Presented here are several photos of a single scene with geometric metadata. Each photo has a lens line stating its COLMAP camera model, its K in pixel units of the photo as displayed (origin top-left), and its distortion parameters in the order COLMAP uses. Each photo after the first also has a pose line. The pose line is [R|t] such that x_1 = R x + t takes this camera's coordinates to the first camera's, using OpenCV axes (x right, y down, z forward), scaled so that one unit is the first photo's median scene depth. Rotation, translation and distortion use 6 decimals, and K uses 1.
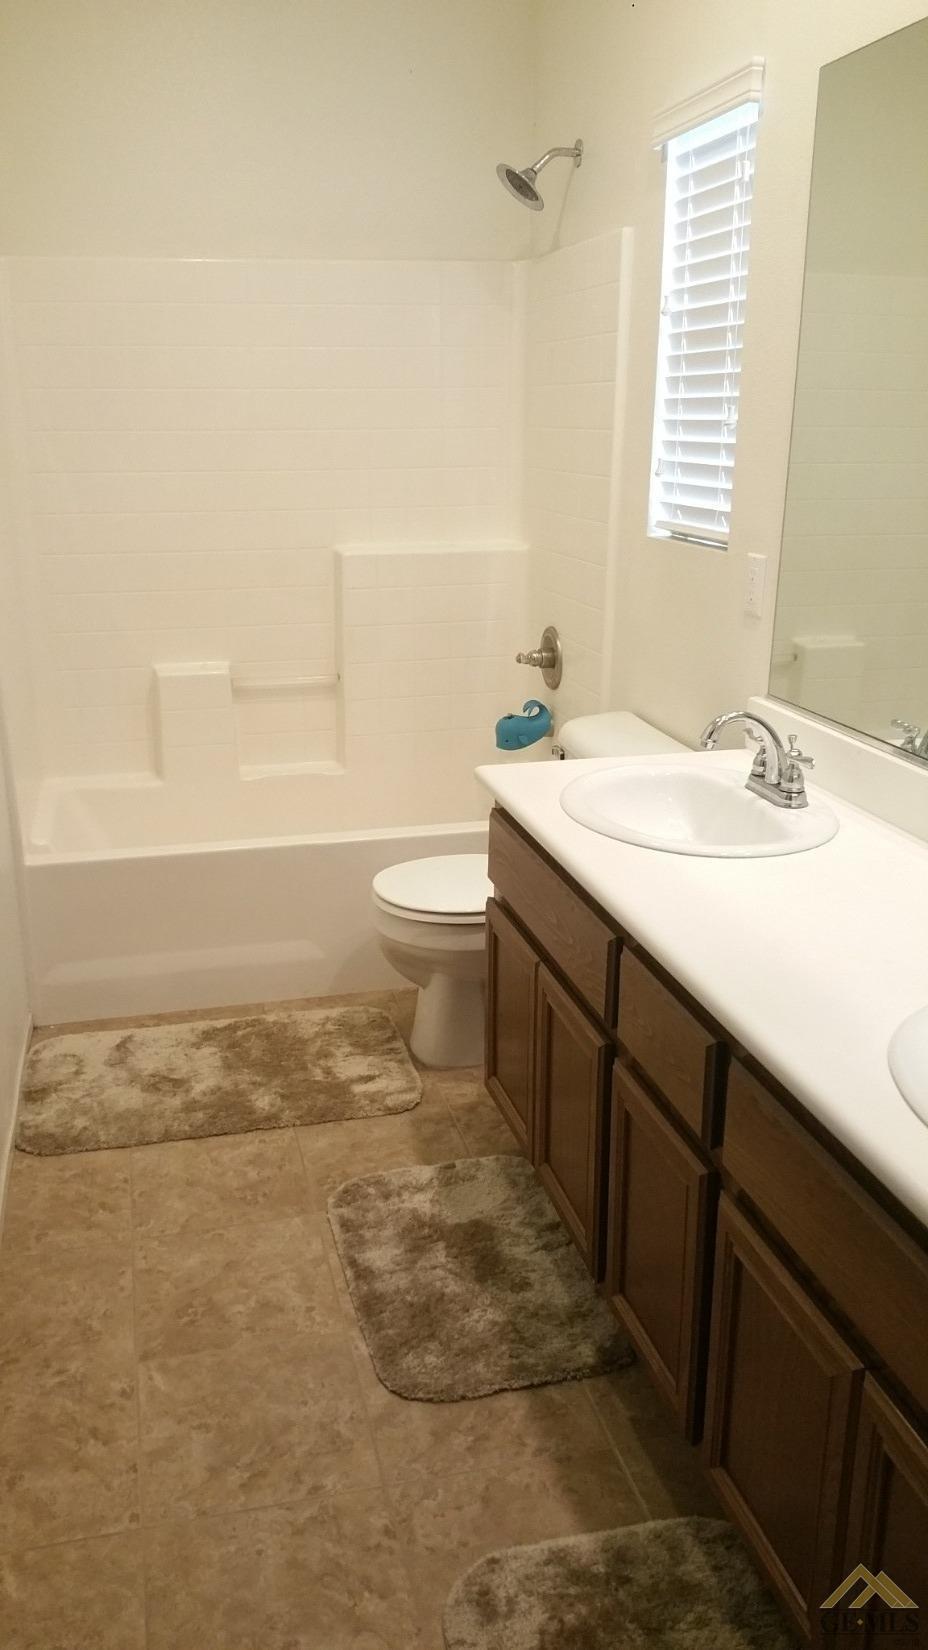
lens RADIAL K [[1311.0, 0, 464.0], [0, 1311.0, 825.0], [0, 0, 1]] dist [0.128952, -0.266862]
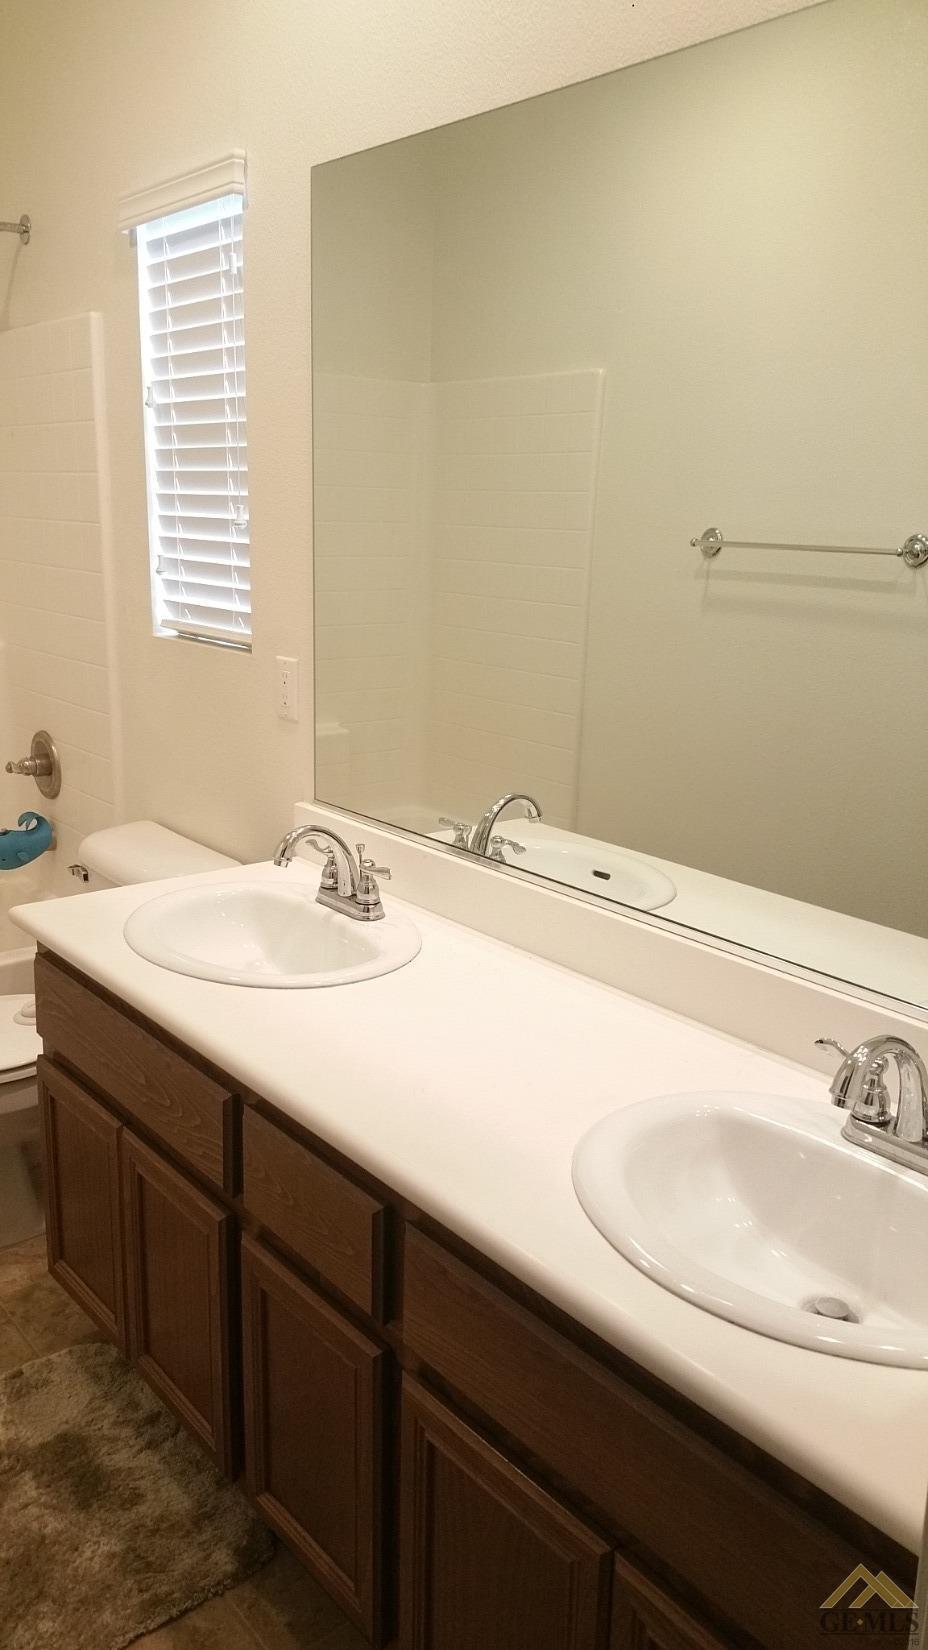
lens RADIAL K [[1302.9, 0, 462.8], [0, 1302.9, 849.5], [0, 0, 1]] dist [0.123404, -0.221885]
pose [[0.914605, -0.086732, 0.394938, -0.061345], [0.102418, 0.994564, -0.018767, -0.037674], [-0.391164, 0.057613, 0.918516, 0.083595]]
